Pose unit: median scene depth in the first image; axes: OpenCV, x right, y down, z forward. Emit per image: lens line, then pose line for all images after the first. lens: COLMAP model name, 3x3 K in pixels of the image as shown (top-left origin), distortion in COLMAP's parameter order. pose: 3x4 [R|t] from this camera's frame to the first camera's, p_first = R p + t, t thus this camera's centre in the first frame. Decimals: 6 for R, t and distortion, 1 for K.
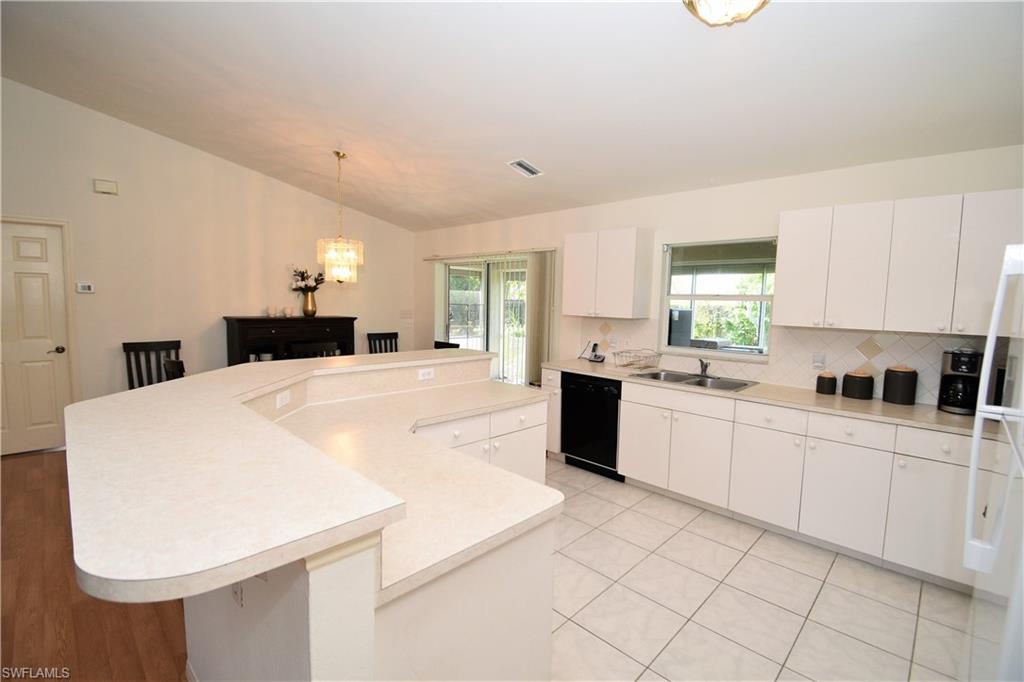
lens RADIAL K [[454.9, 0, 520.7], [0, 454.9, 340.3], [0, 0, 1]] dist [0.001170, -0.001321]
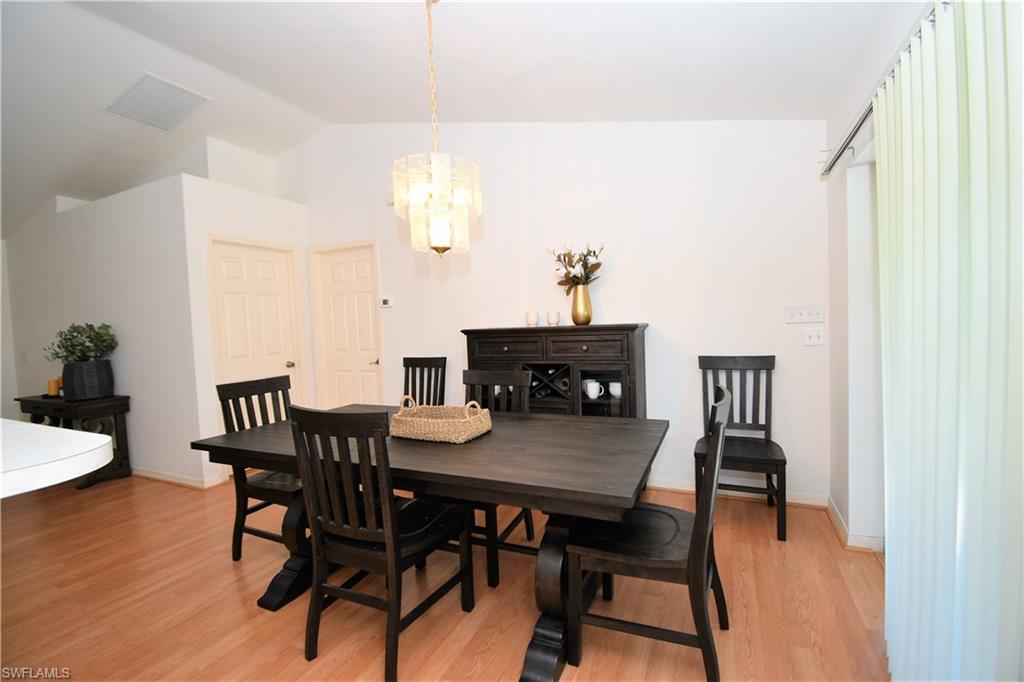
lens RADIAL K [[454.9, 0, 514.2], [0, 454.9, 340.8], [0, 0, 1]] dist [0.001170, -0.001321]
pose [[0.324274, -0.002118, -0.945961, 0.084774], [-0.044012, 0.998881, -0.017324, -0.017998], [0.944939, 0.047251, 0.323818, 0.744031]]
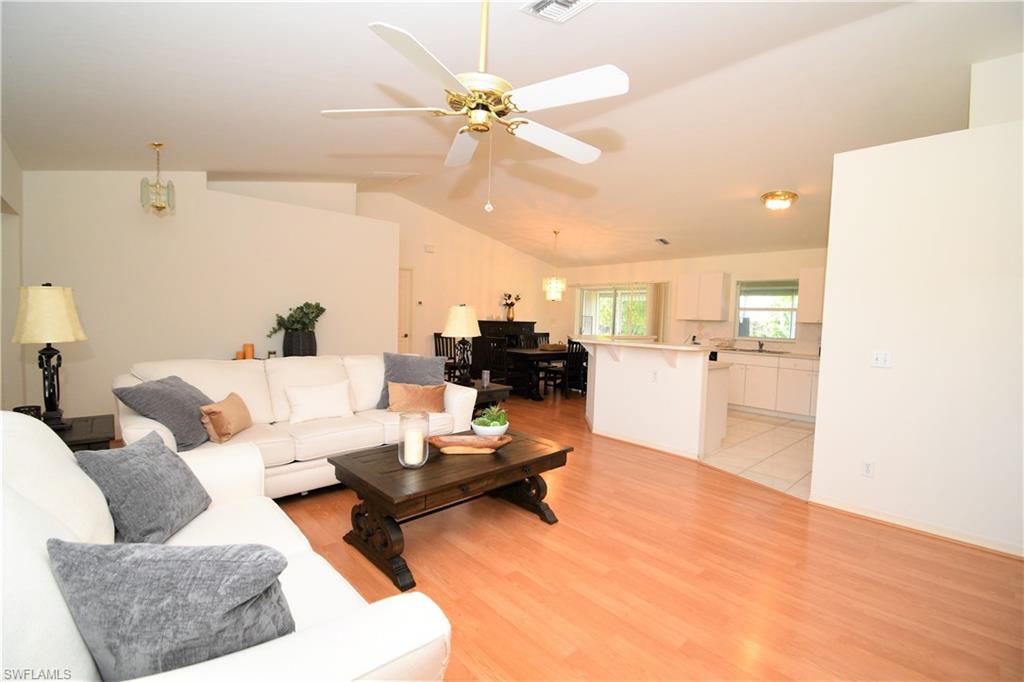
lens RADIAL K [[454.9, 0, 516.6], [0, 454.9, 336.8], [0, 0, 1]] dist [0.001170, -0.001321]
pose [[0.998218, 0.007130, -0.059237, -0.355424], [-0.010295, 0.998526, -0.053293, 0.096405], [0.058770, 0.053808, 0.996820, -0.673870]]
